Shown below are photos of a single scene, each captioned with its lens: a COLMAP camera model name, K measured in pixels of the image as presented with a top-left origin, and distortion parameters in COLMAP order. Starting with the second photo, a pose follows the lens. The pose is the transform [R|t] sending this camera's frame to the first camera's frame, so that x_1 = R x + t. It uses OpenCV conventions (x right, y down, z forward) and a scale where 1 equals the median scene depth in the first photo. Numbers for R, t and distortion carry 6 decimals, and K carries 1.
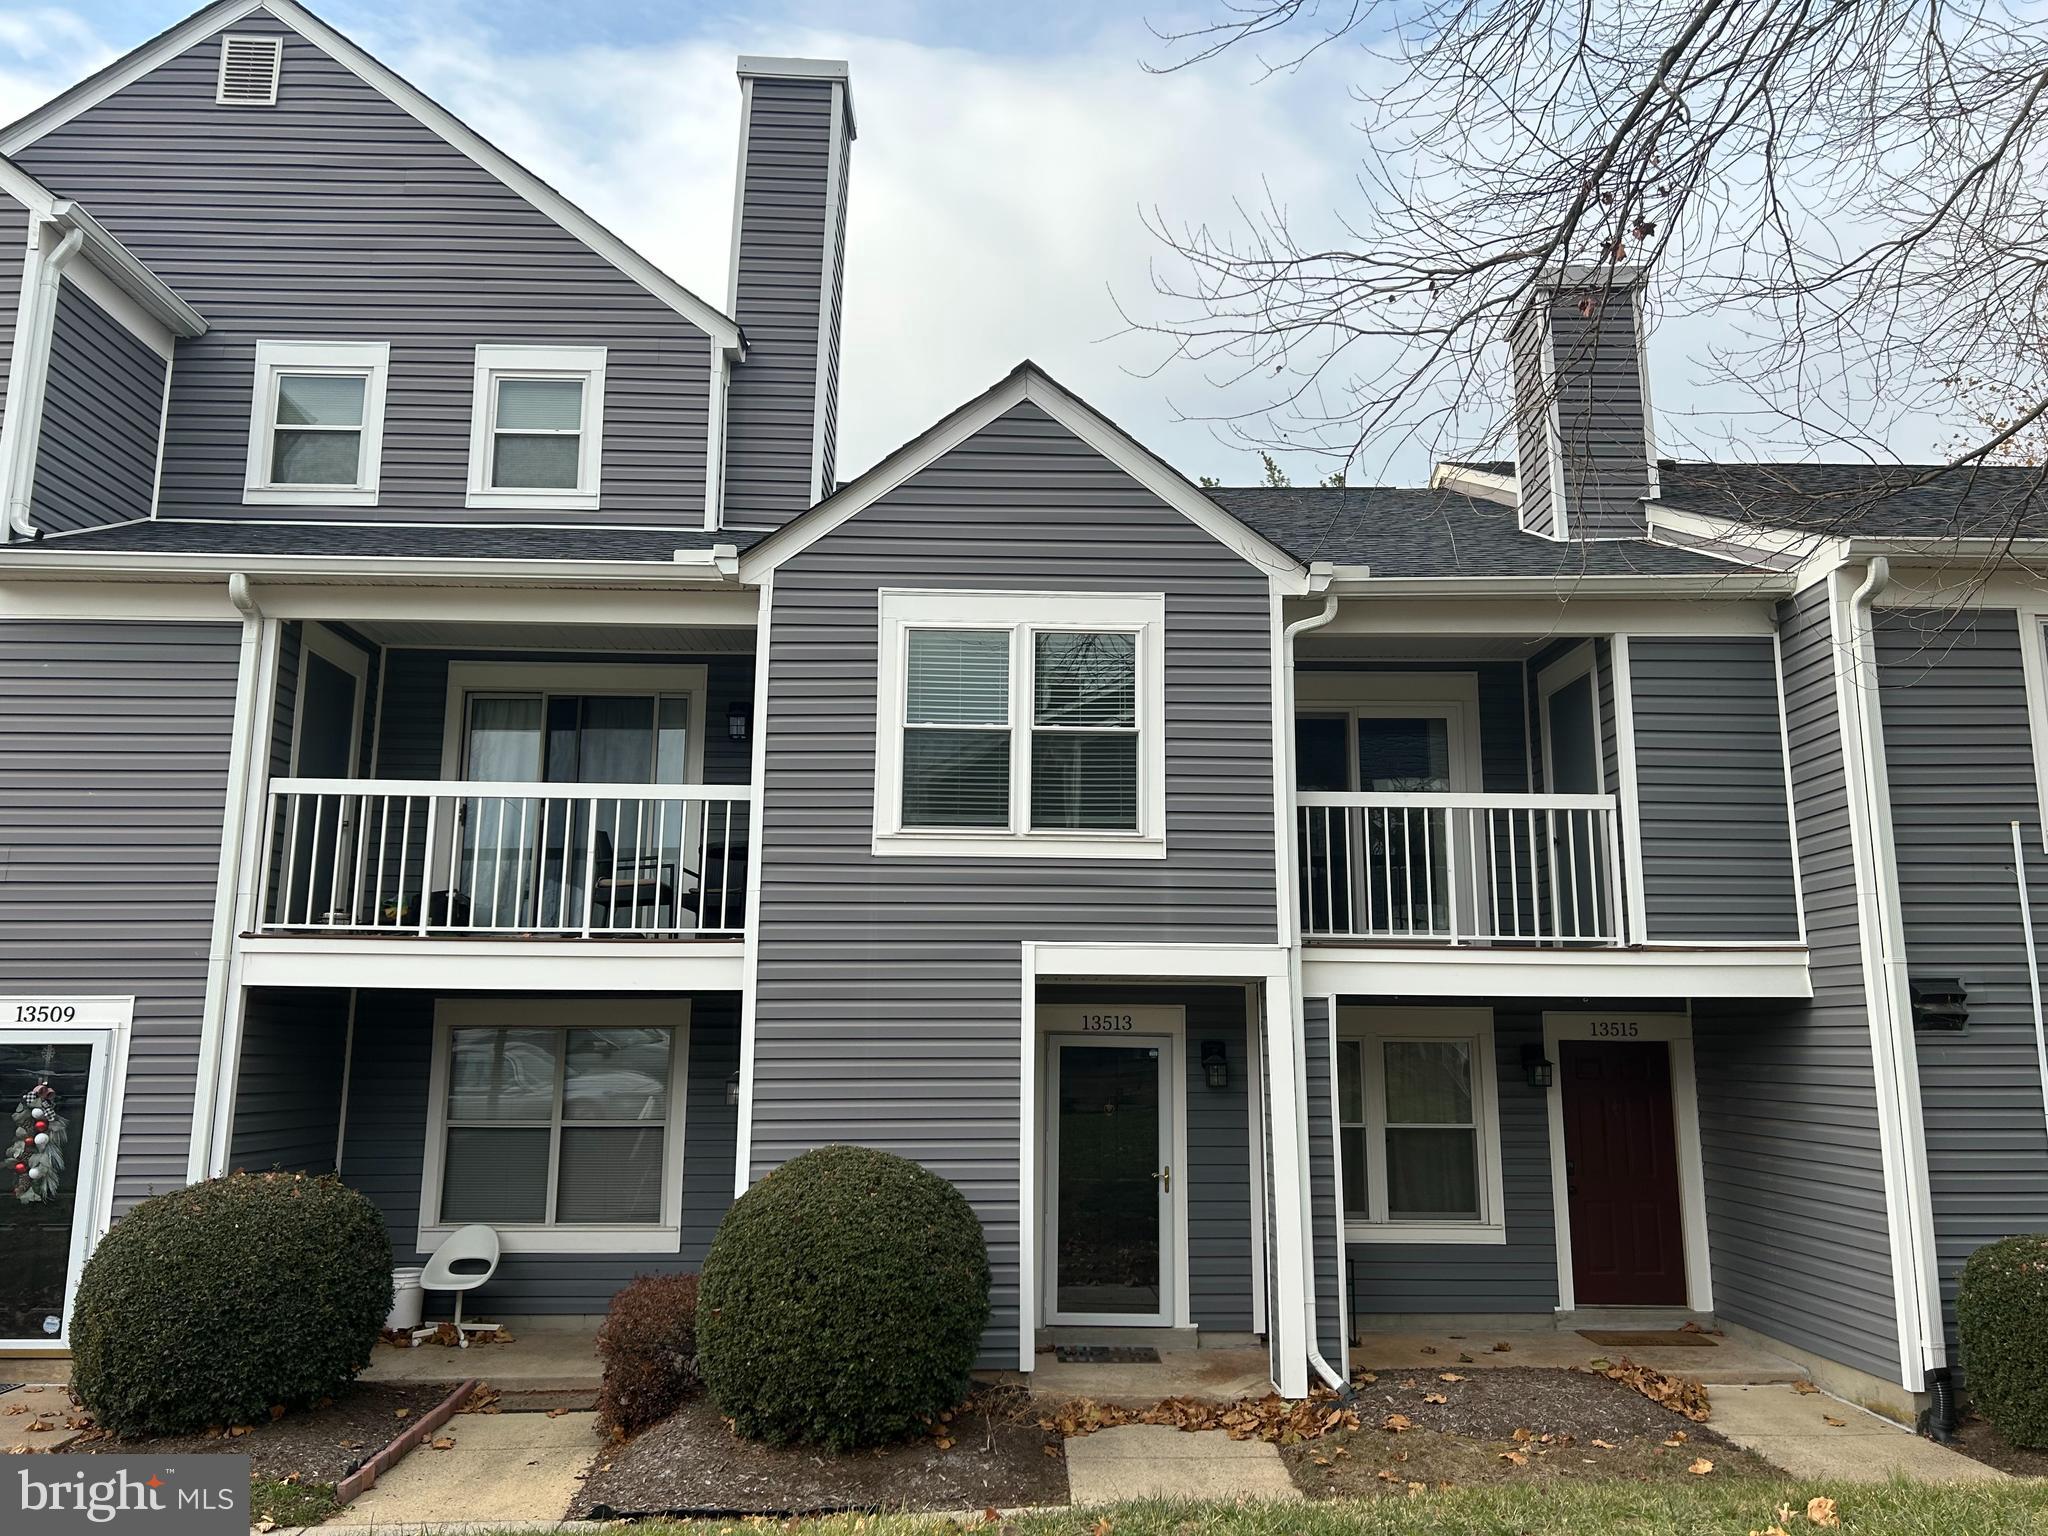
lens RADIAL K [[1545.0, 0, 1025.5], [0, 1545.0, 763.7], [0, 0, 1]] dist [0.023779, -0.036231]
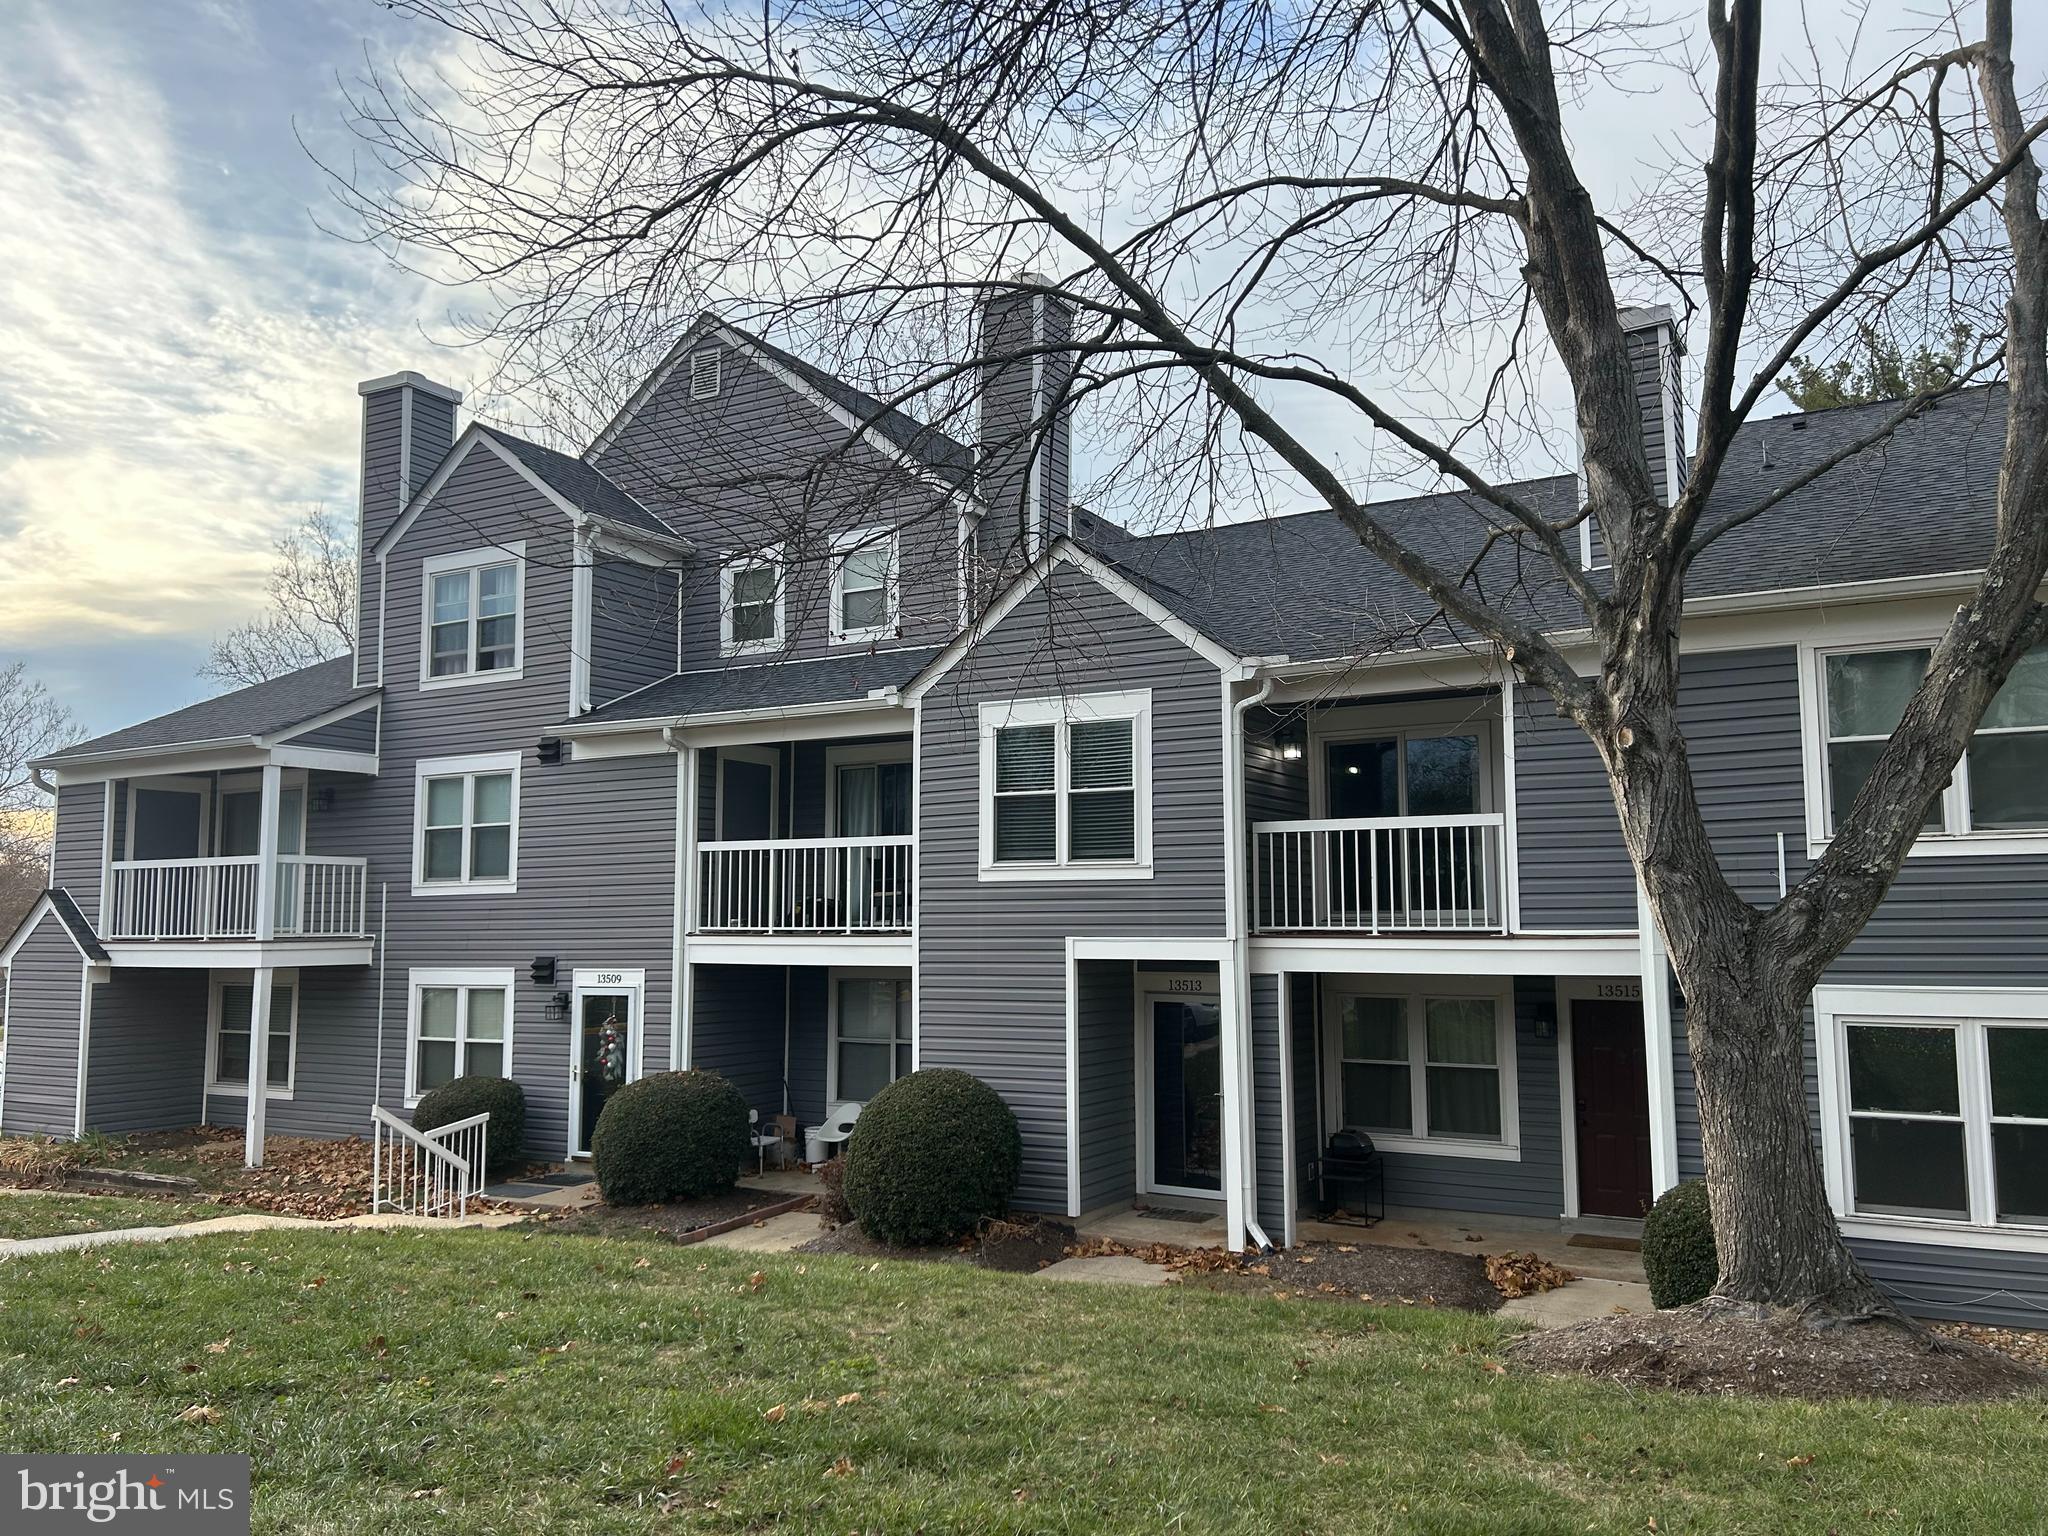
lens RADIAL K [[1545.0, 0, 1034.4], [0, 1545.0, 767.7], [0, 0, 1]] dist [0.023779, -0.036231]
pose [[0.851758, -0.061731, -0.520286, 0.738602], [0.101953, 0.993581, 0.049020, -0.120408], [0.513920, -0.094797, 0.852584, -0.265937]]
